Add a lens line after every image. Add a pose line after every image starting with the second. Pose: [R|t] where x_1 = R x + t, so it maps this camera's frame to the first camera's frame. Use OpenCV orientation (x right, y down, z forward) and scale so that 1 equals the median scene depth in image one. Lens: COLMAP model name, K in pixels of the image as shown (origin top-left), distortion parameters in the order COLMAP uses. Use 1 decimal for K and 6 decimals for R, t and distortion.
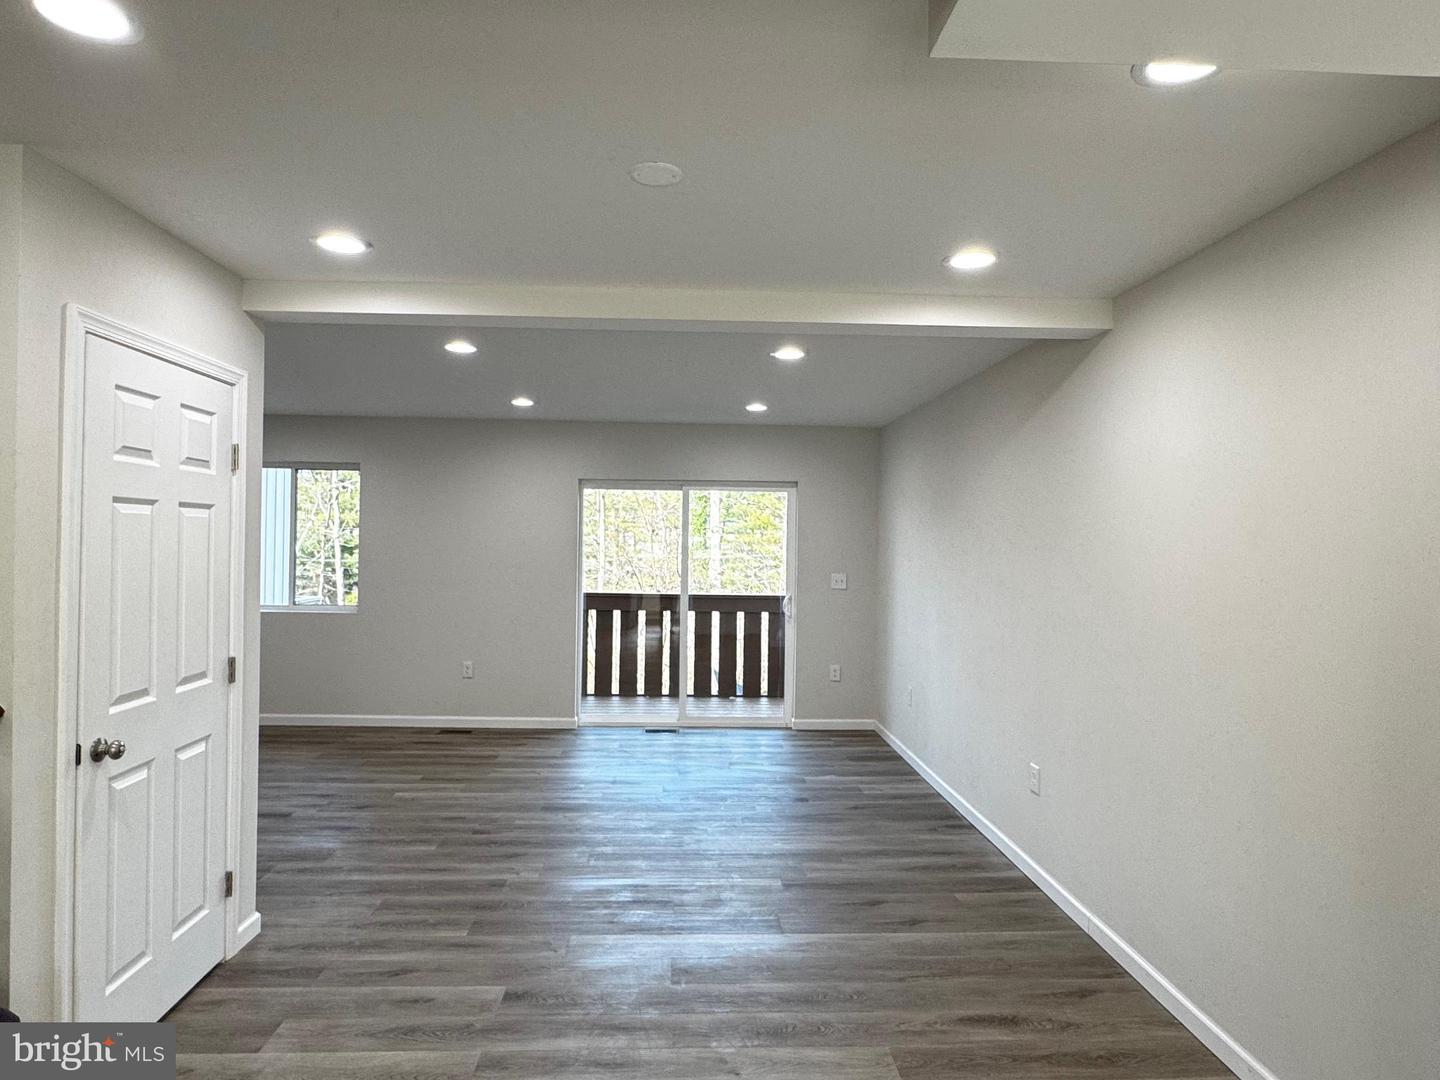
lens RADIAL K [[839.7, 0, 720.0], [0, 839.7, 540.0], [0, 0, 1]] dist [-0.018369, 0.000769]
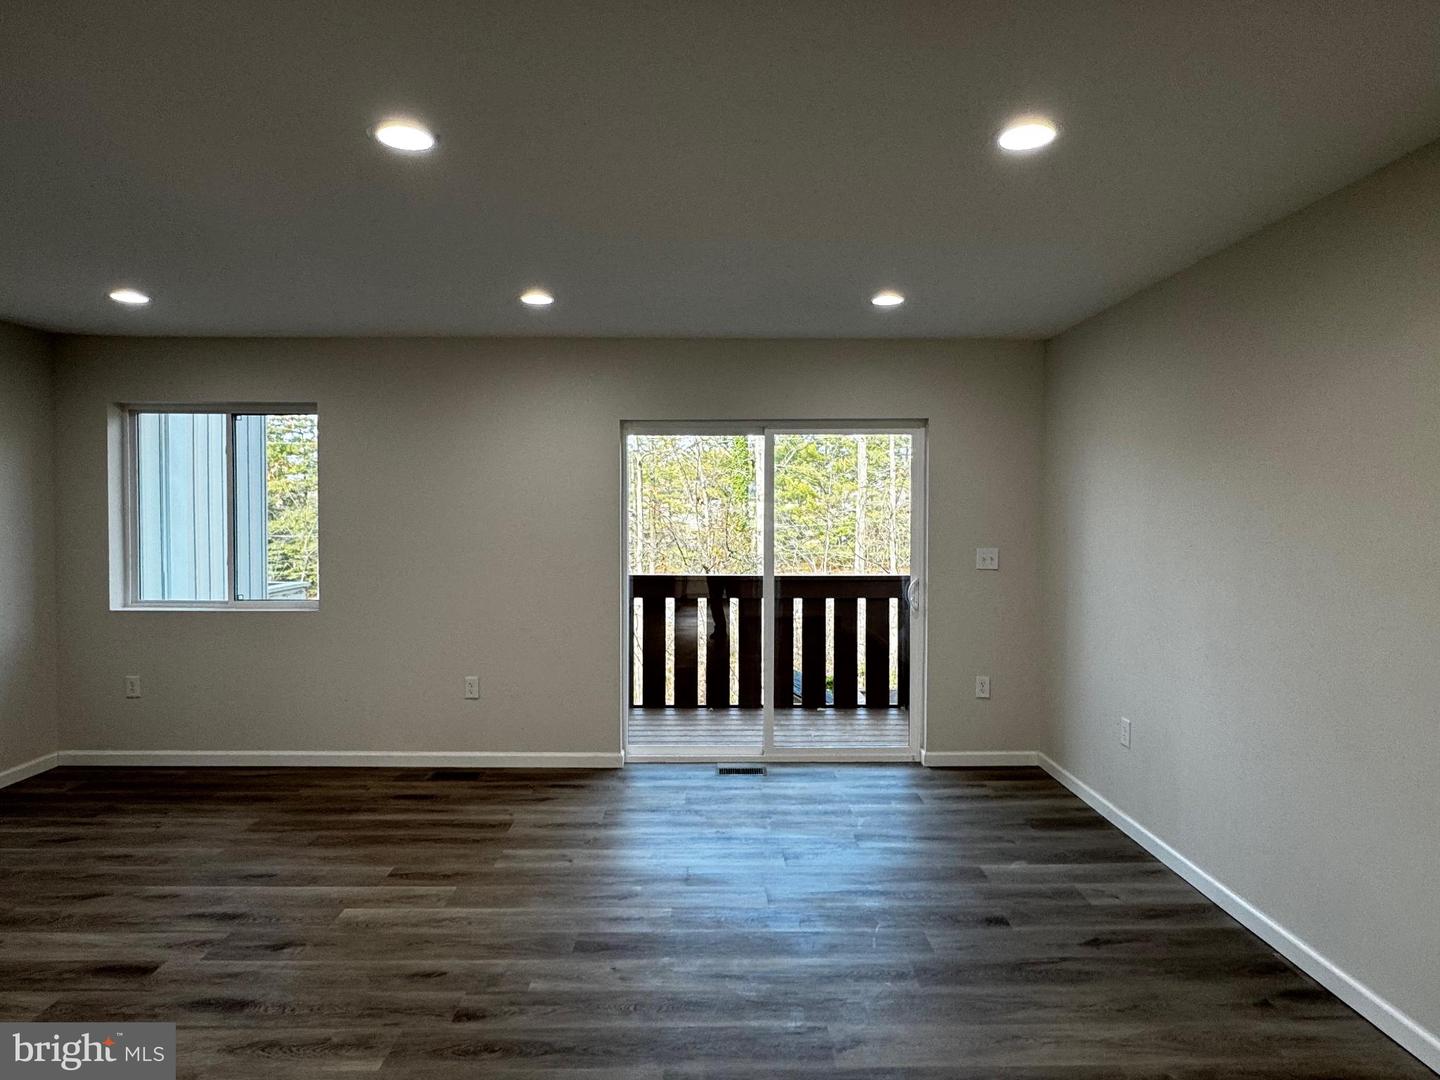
lens RADIAL K [[836.0, 0, 720.0], [0, 836.0, 540.0], [0, 0, 1]] dist [0.001062, -0.000302]
pose [[0.999139, -0.012483, -0.039554, -0.065442], [0.013854, 0.999306, 0.034570, 0.006685], [0.039095, -0.035088, 0.998619, 0.333994]]
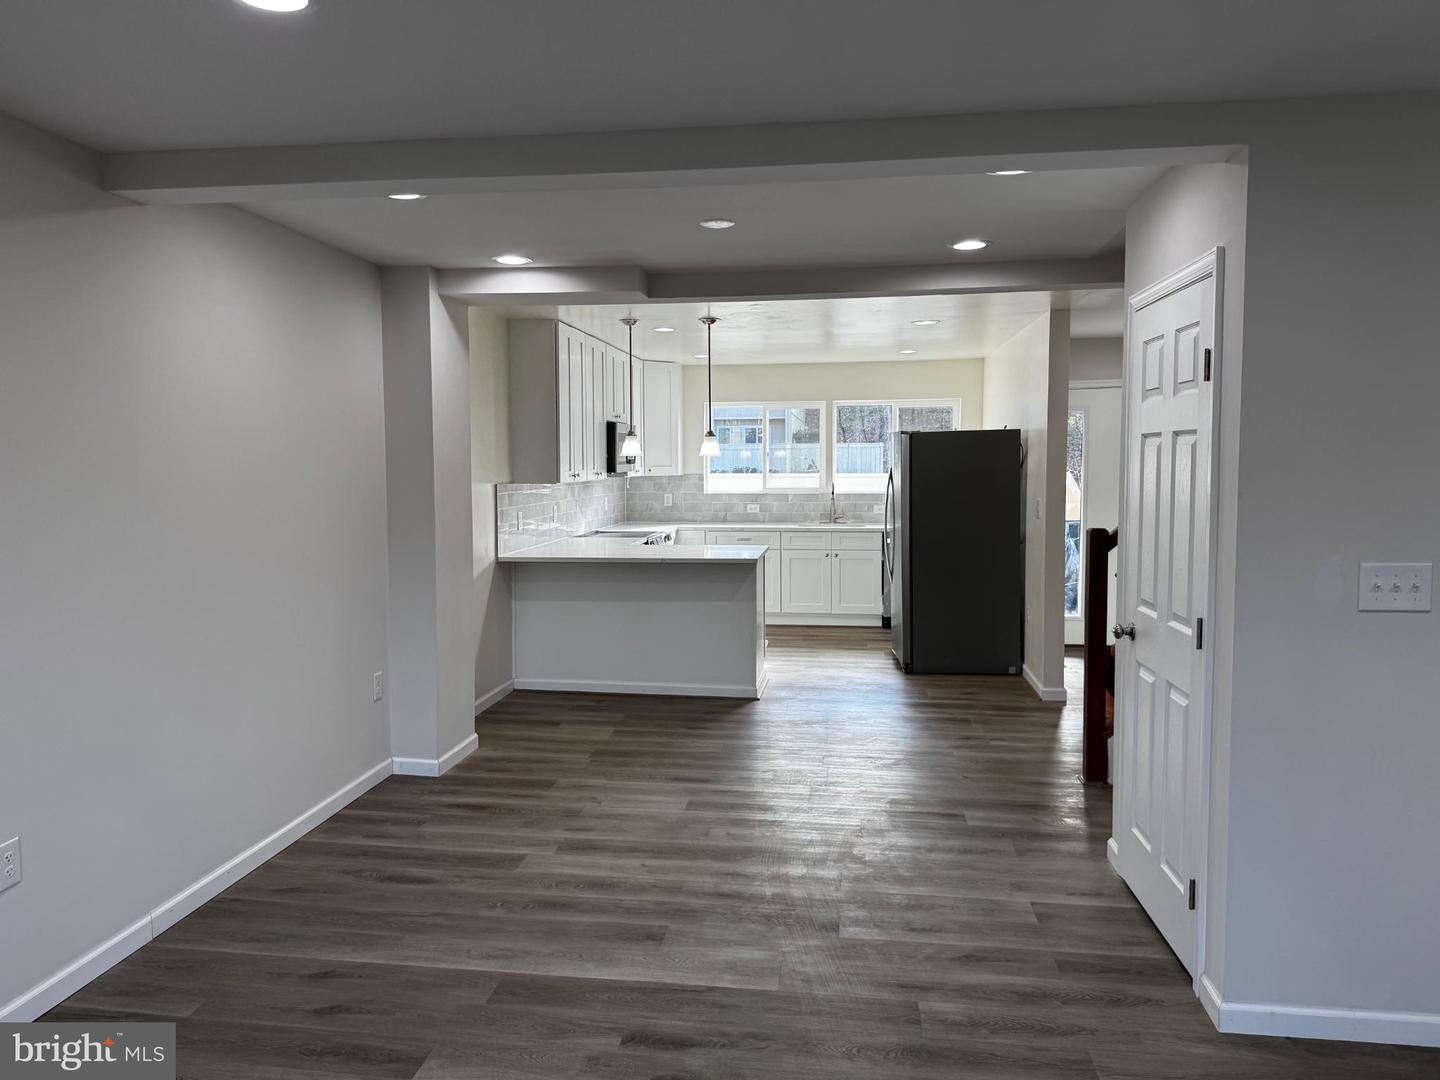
lens RADIAL K [[1000.3, 0, 720.0], [0, 1000.3, 540.0], [0, 0, 1]] dist [0.000879, -0.000090]
pose [[-0.983606, -0.026025, 0.178444, -0.156752], [-0.012820, 0.997119, 0.074763, 0.000524], [-0.179875, 0.071250, -0.981106, 1.055880]]
